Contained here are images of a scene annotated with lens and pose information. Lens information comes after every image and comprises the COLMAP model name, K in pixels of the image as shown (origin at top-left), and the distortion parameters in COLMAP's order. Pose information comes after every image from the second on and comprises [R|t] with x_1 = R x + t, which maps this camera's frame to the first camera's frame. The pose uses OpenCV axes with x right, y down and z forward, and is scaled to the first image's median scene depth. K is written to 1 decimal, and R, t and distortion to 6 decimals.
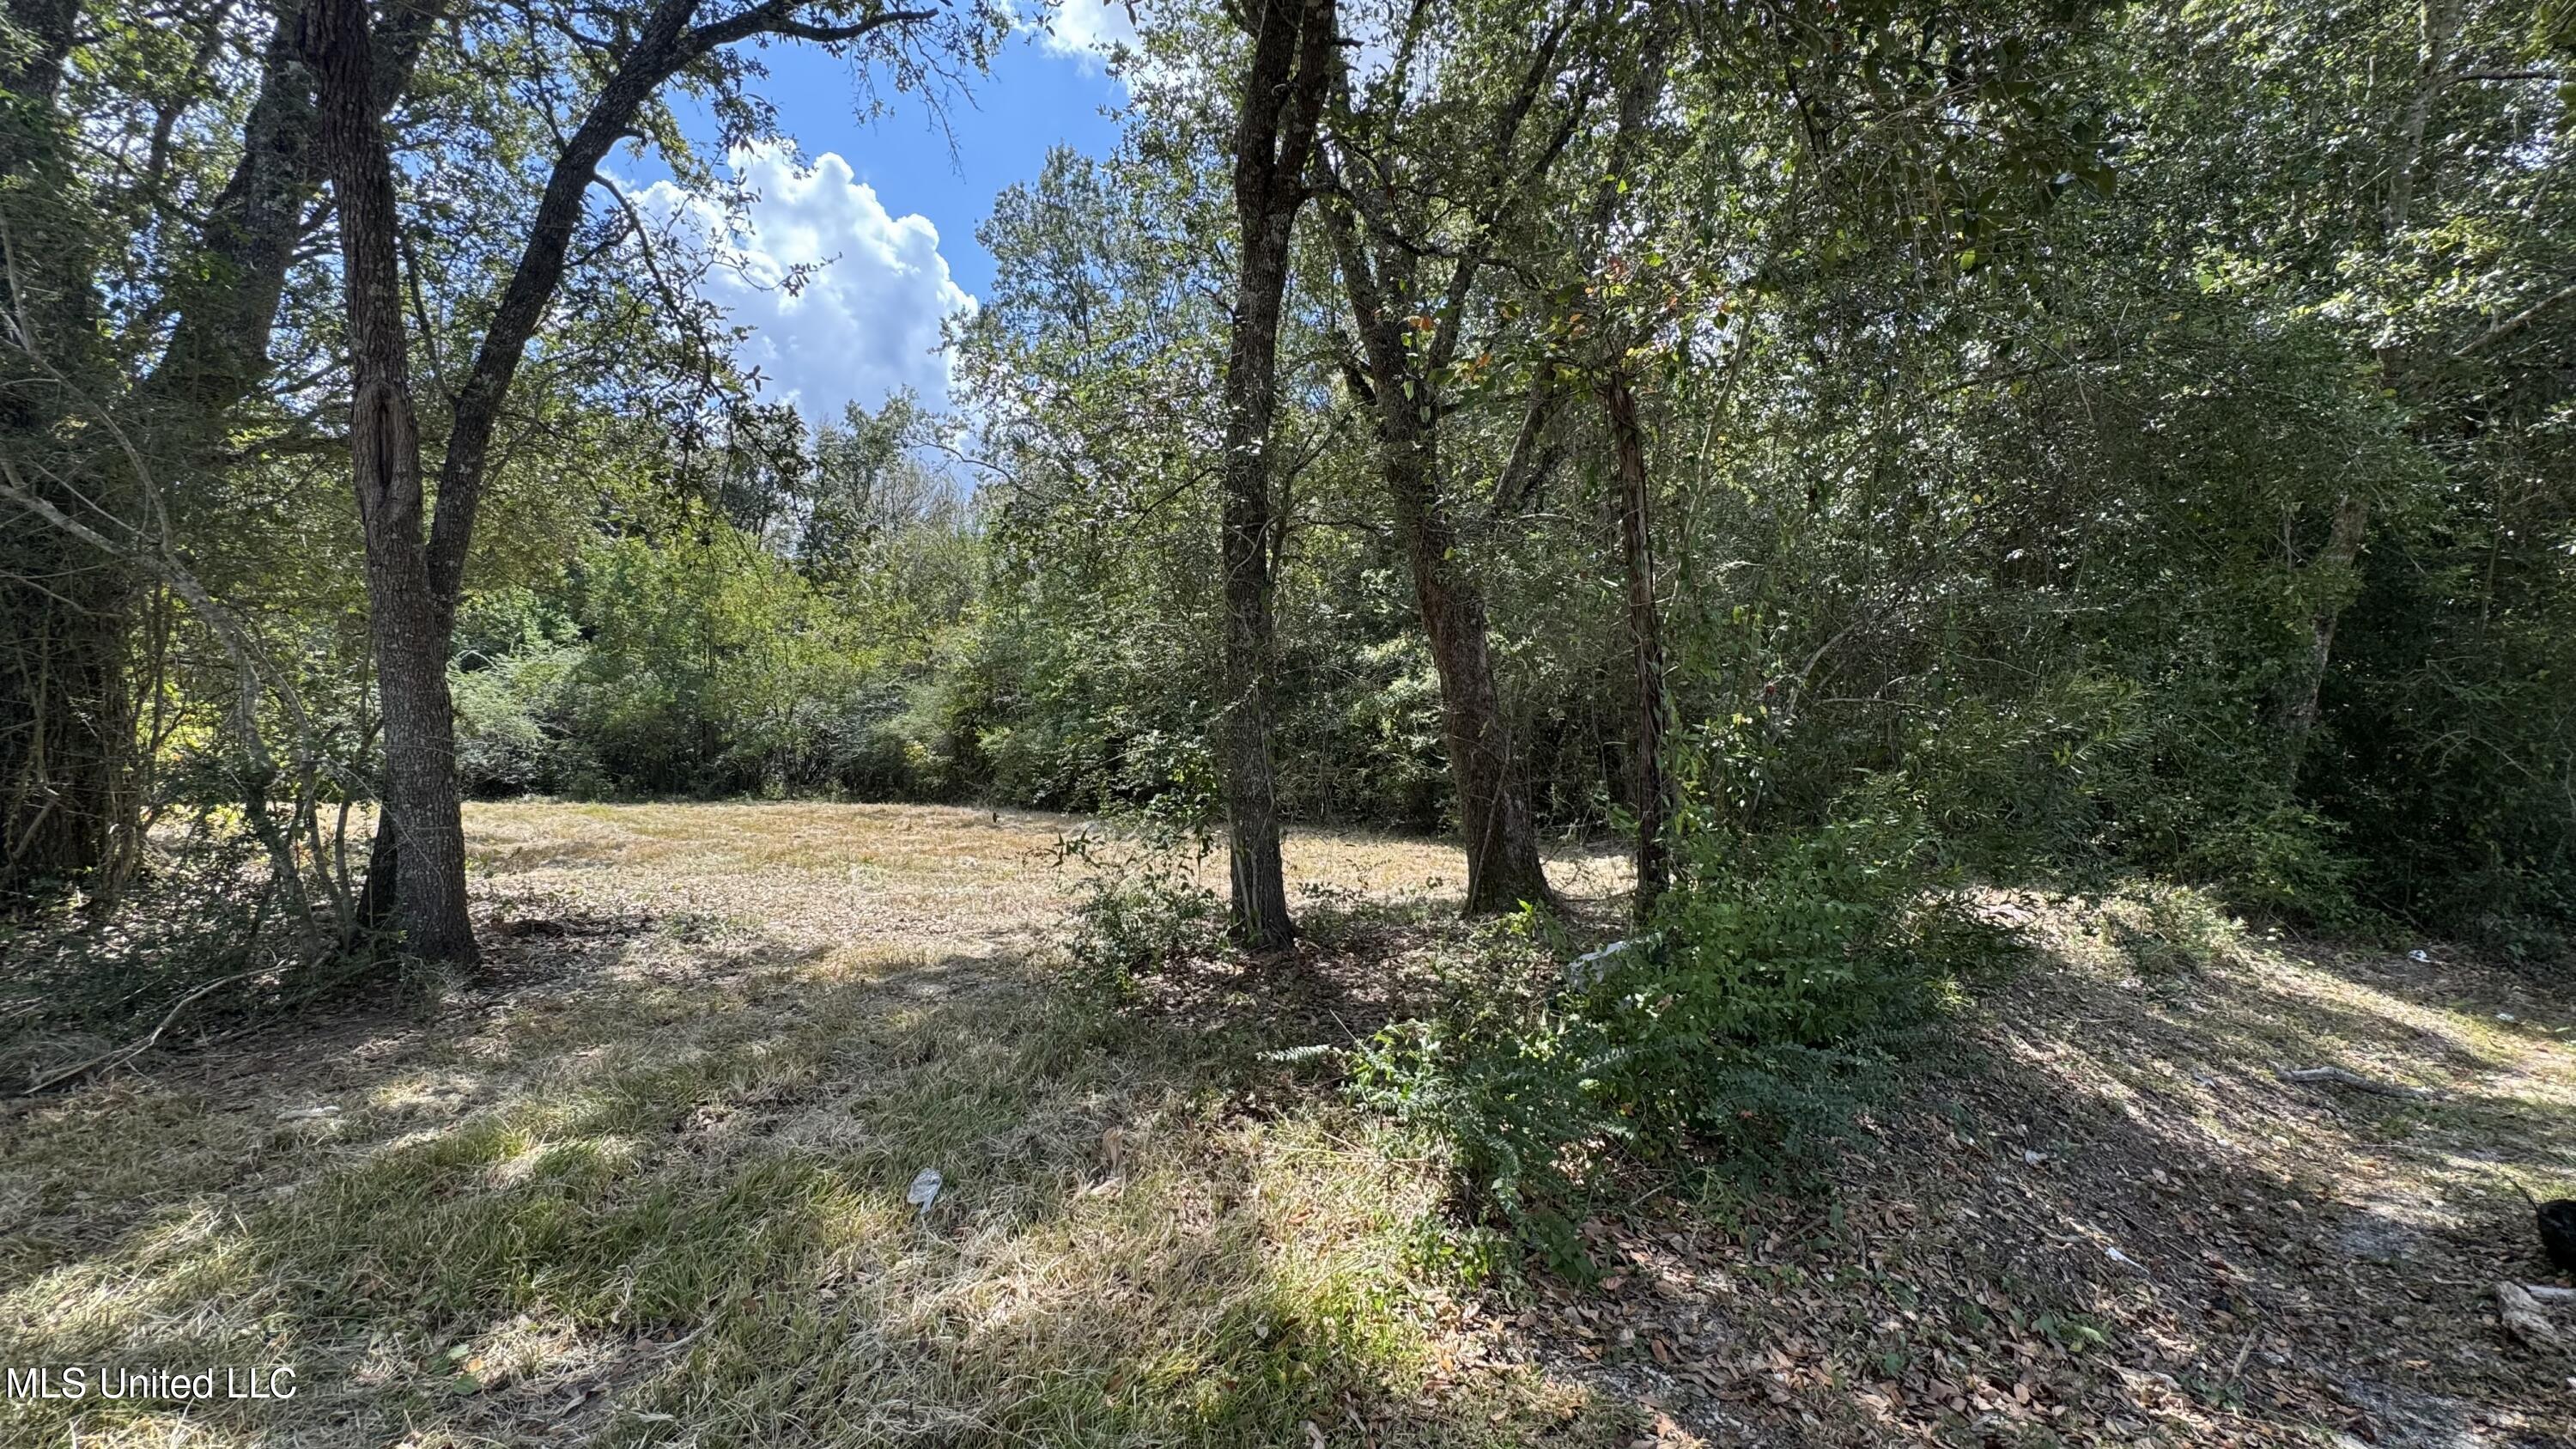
lens RADIAL K [[1008.7, 0, 1288.0], [0, 1008.7, 724.5], [0, 0, 1]] dist [-0.000707, -0.000014]
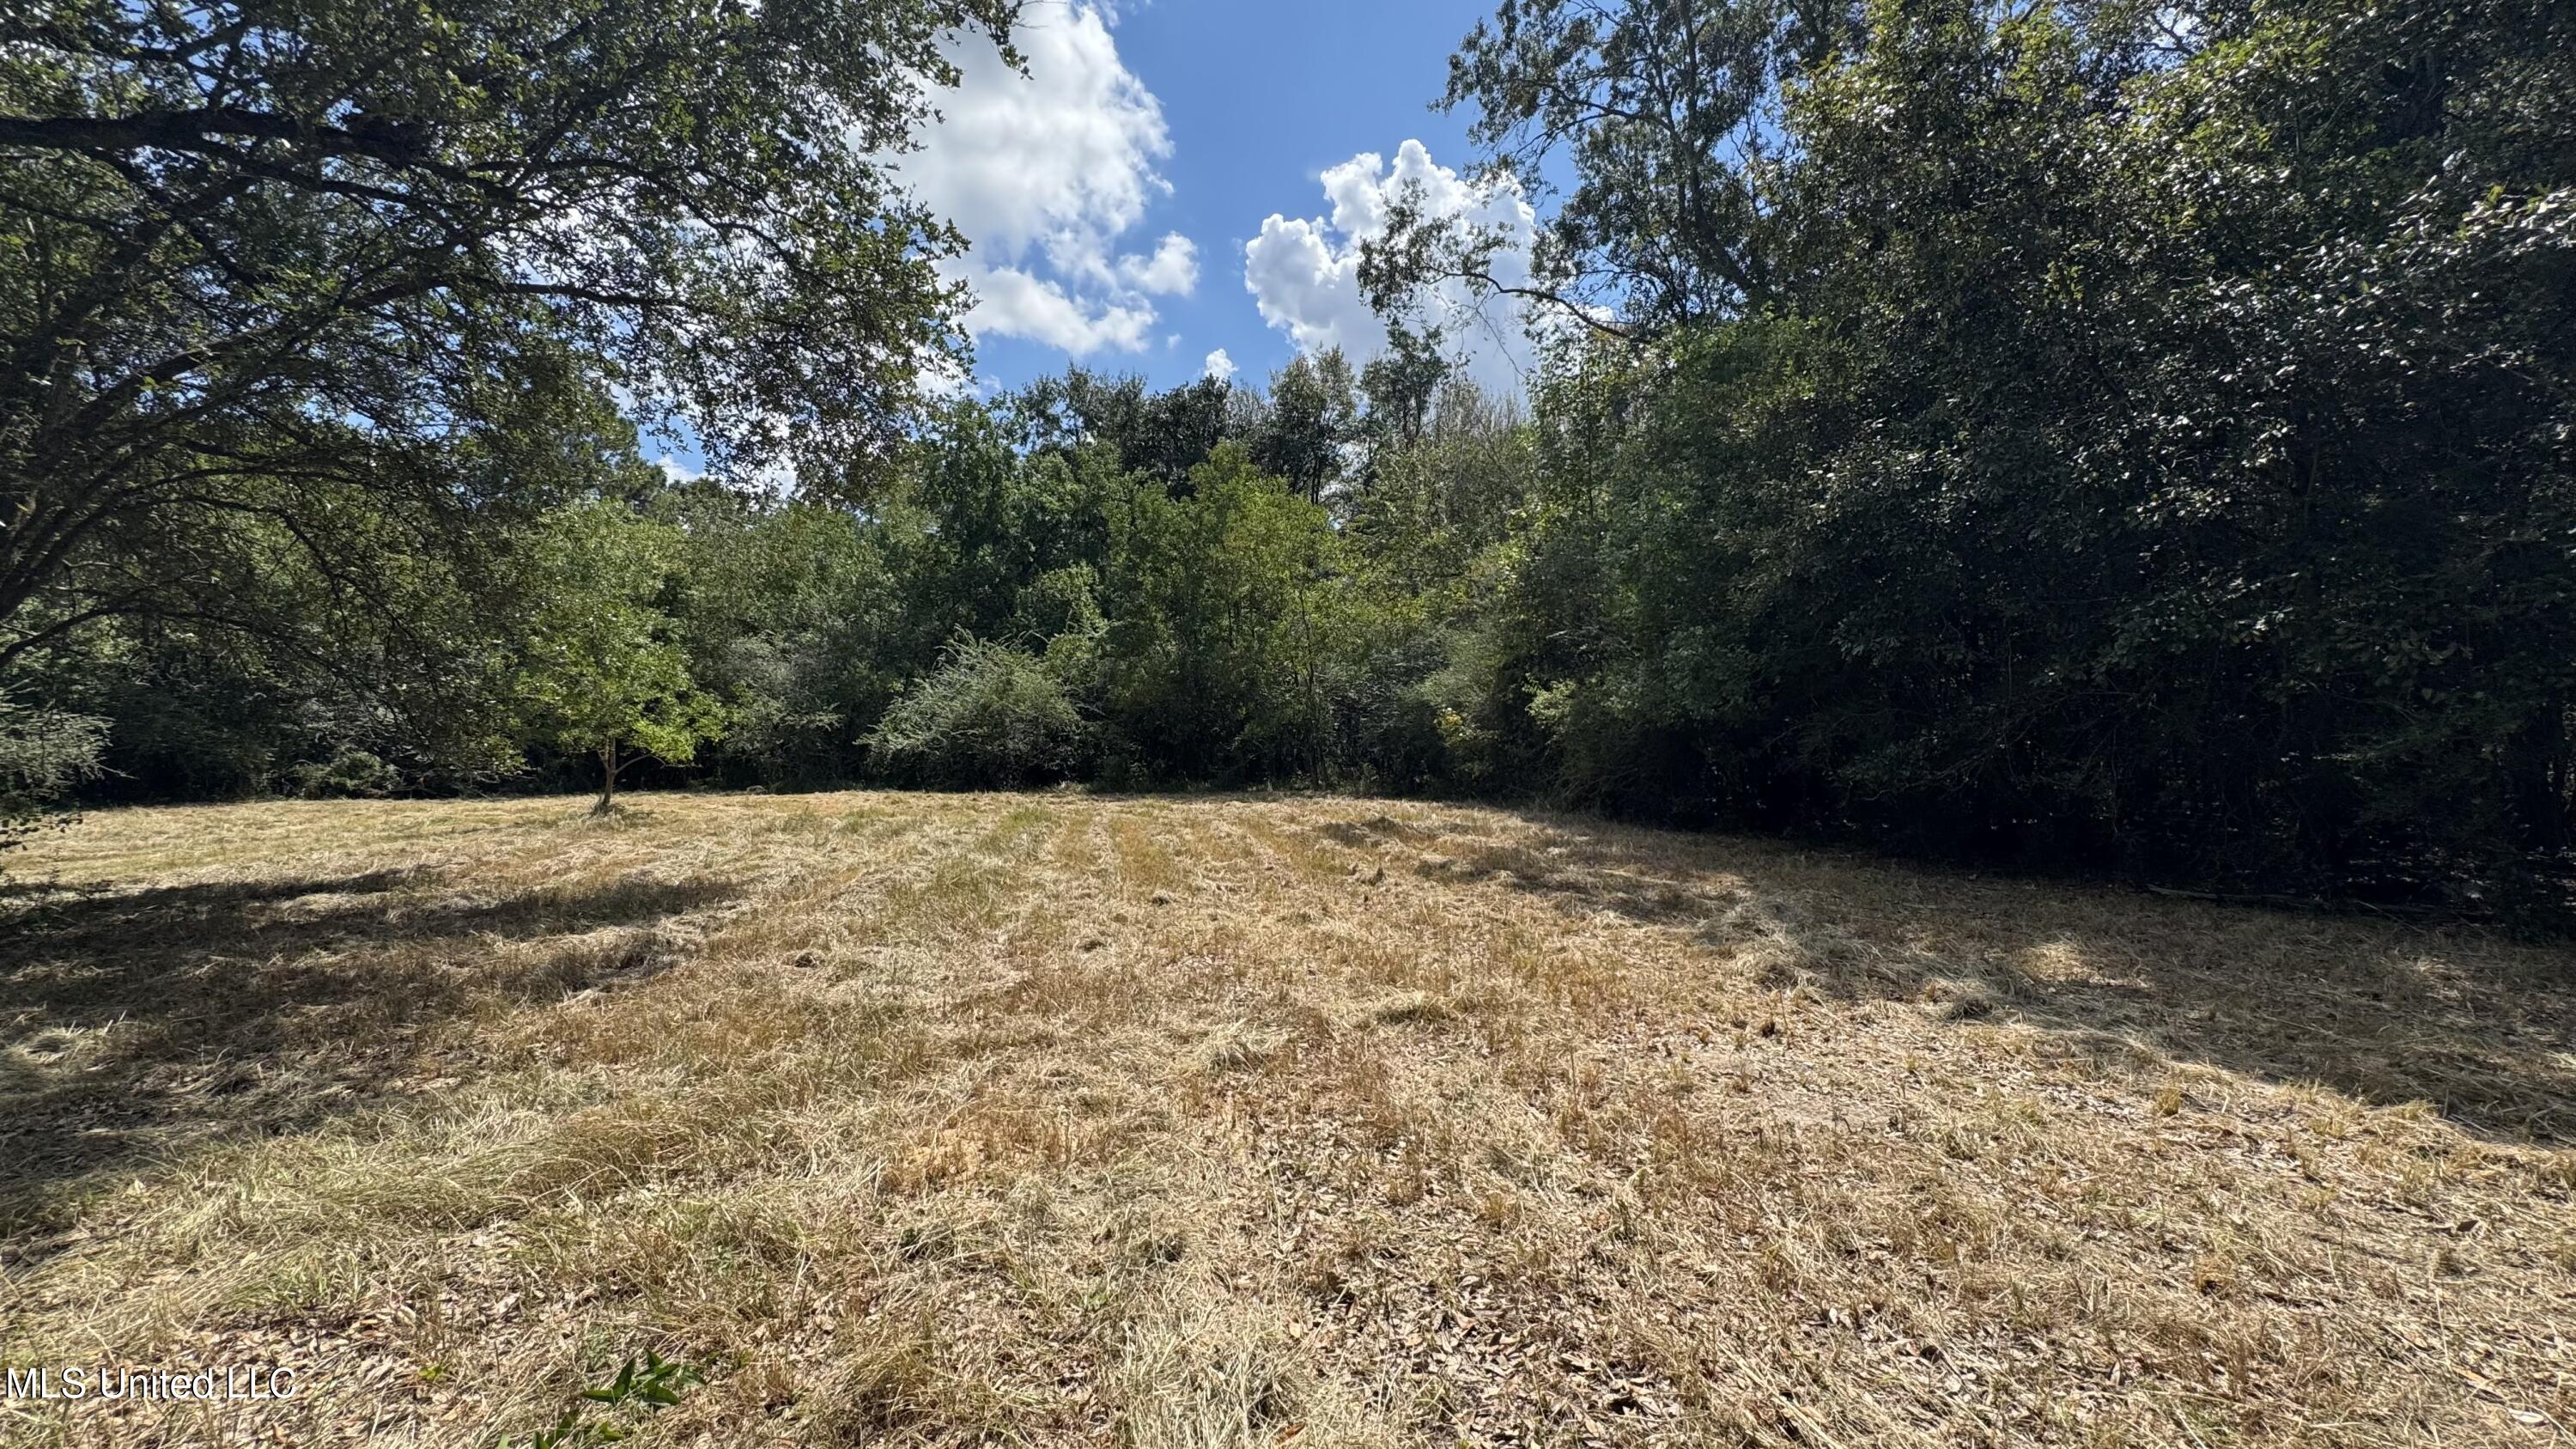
lens RADIAL K [[1008.7, 0, 1288.0], [0, 1008.7, 724.5], [0, 0, 1]] dist [-0.000707, -0.000014]
pose [[0.836349, -0.024988, -0.547627, -0.077536], [0.040326, 0.999058, 0.016000, 0.011360], [0.546712, -0.035466, 0.836570, 0.345392]]
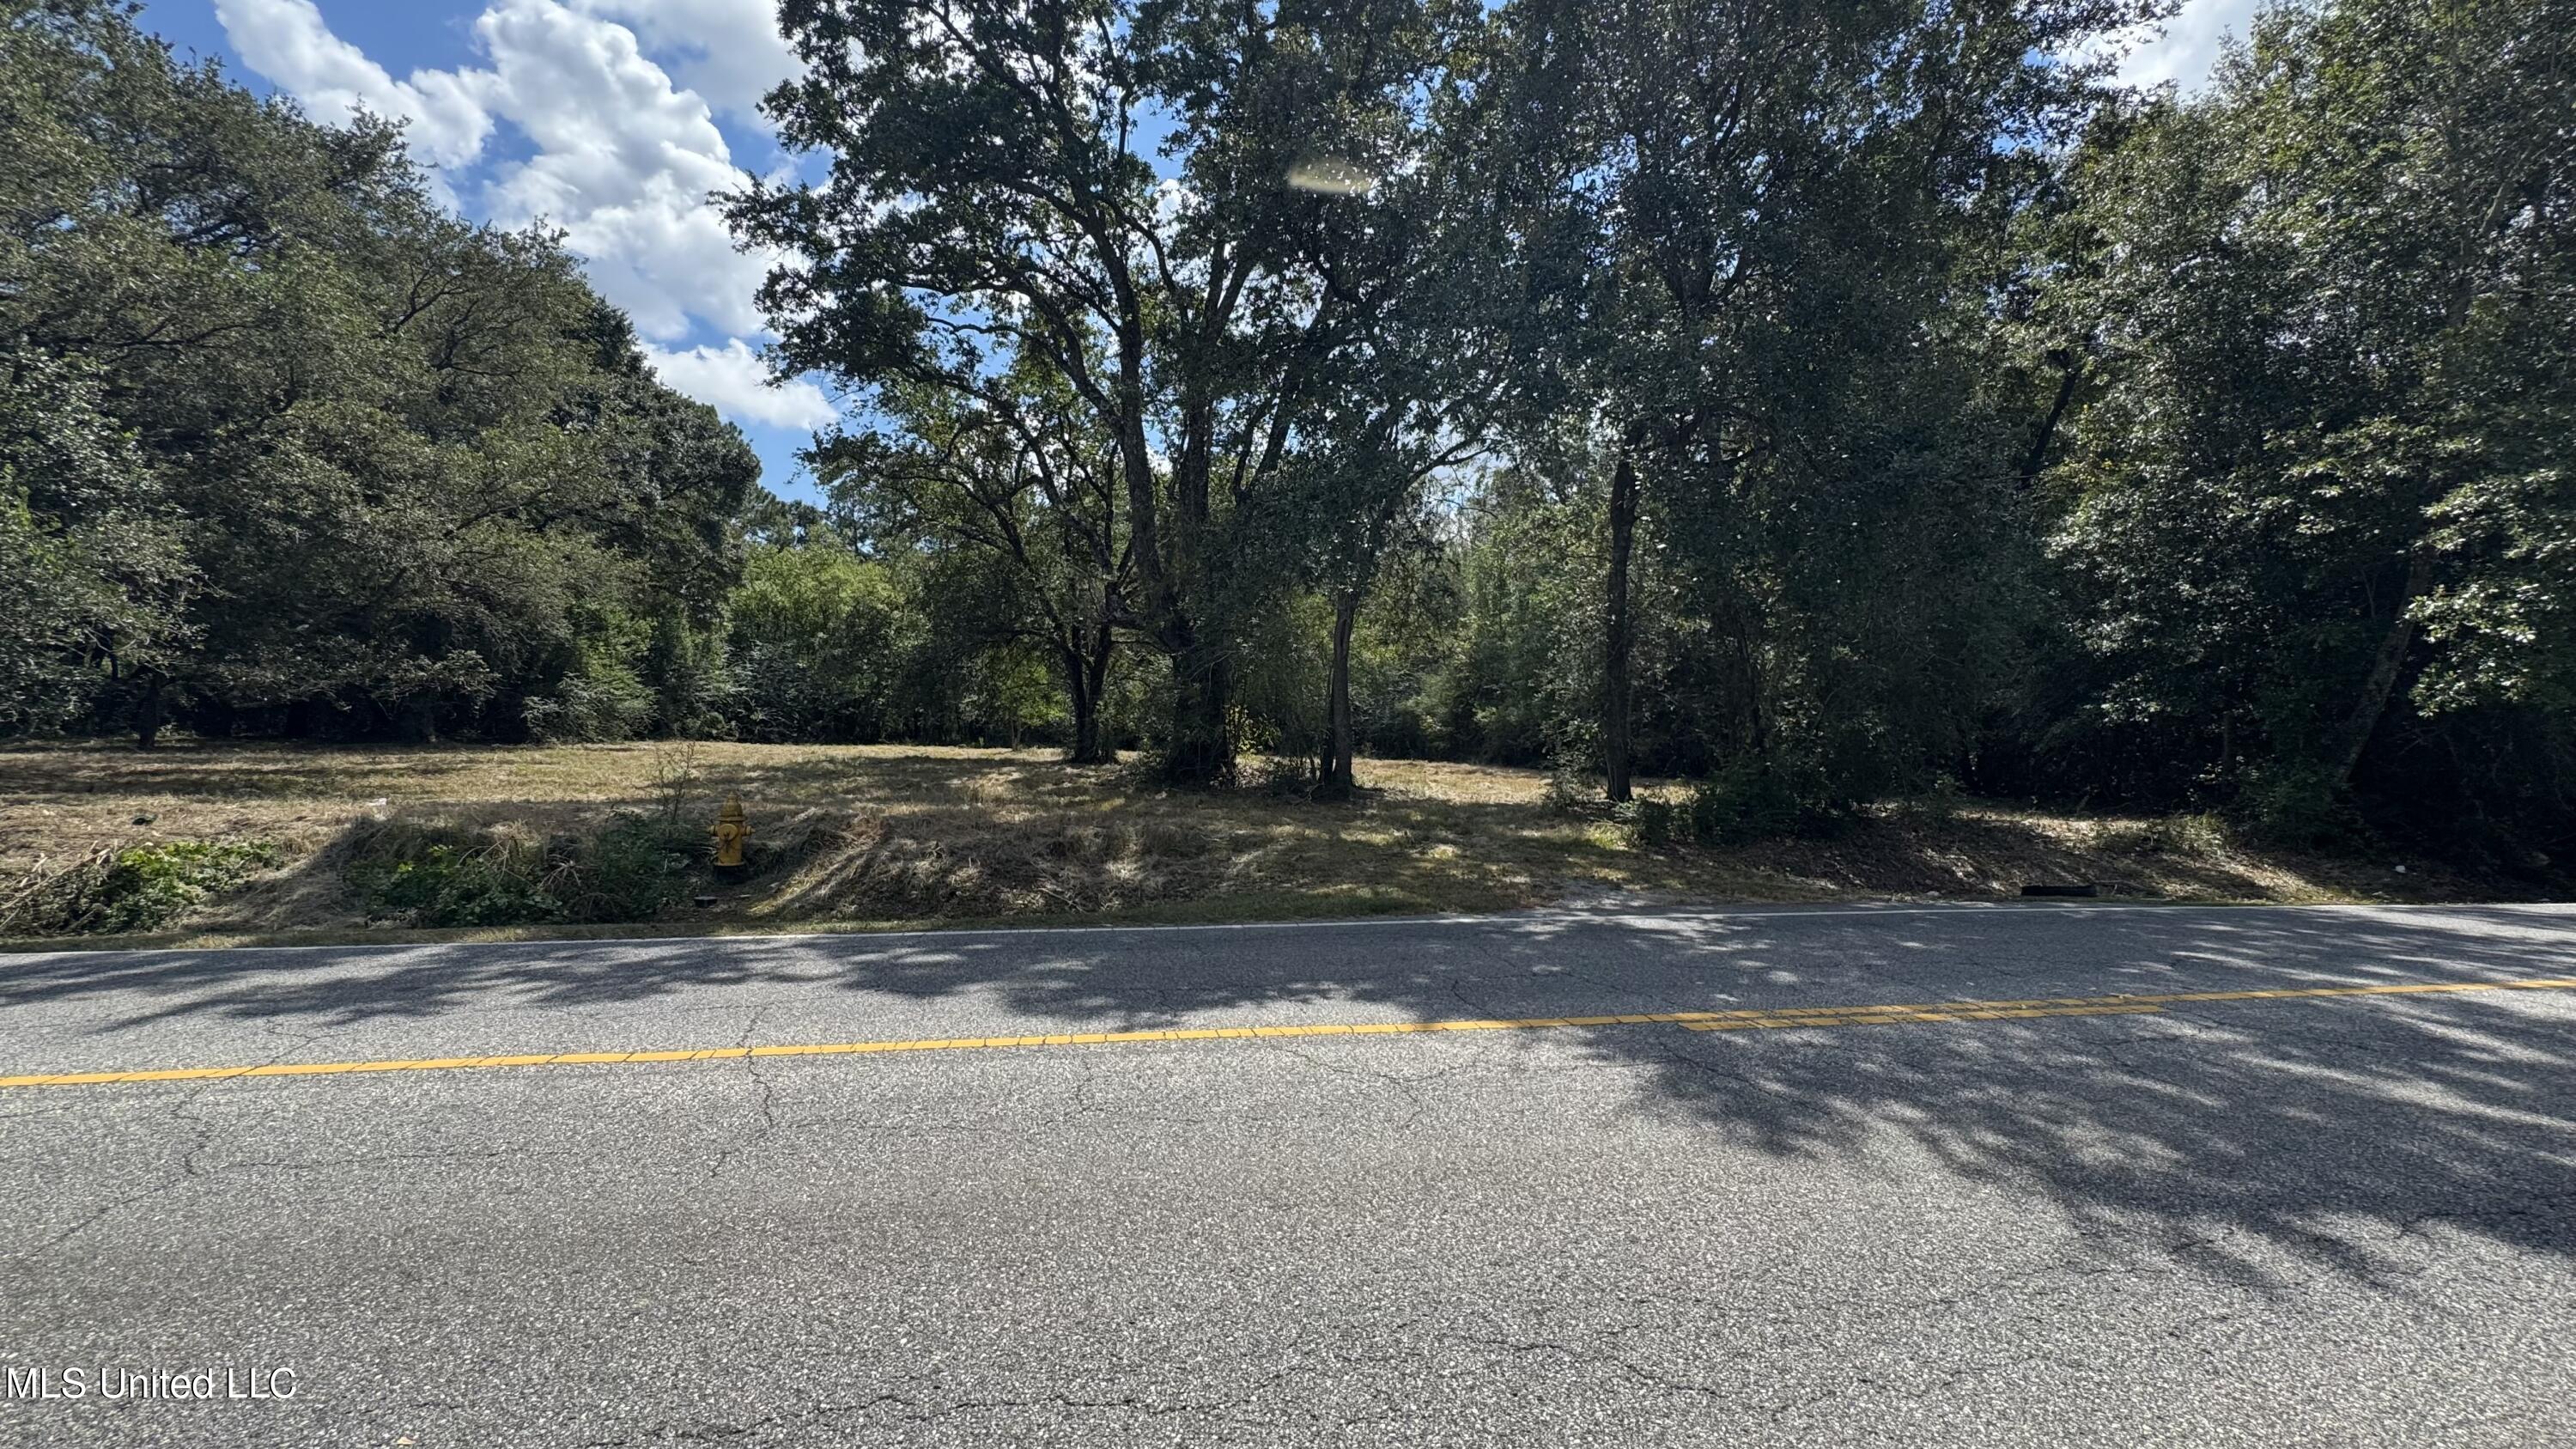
lens RADIAL K [[1008.7, 0, 1288.0], [0, 1008.7, 724.5], [0, 0, 1]] dist [-0.000707, -0.000014]
pose [[0.899057, 0.019312, -0.437405, 0.066122], [-0.007530, 0.999561, 0.028654, -0.009241], [0.437766, -0.022468, 0.898808, -0.329503]]
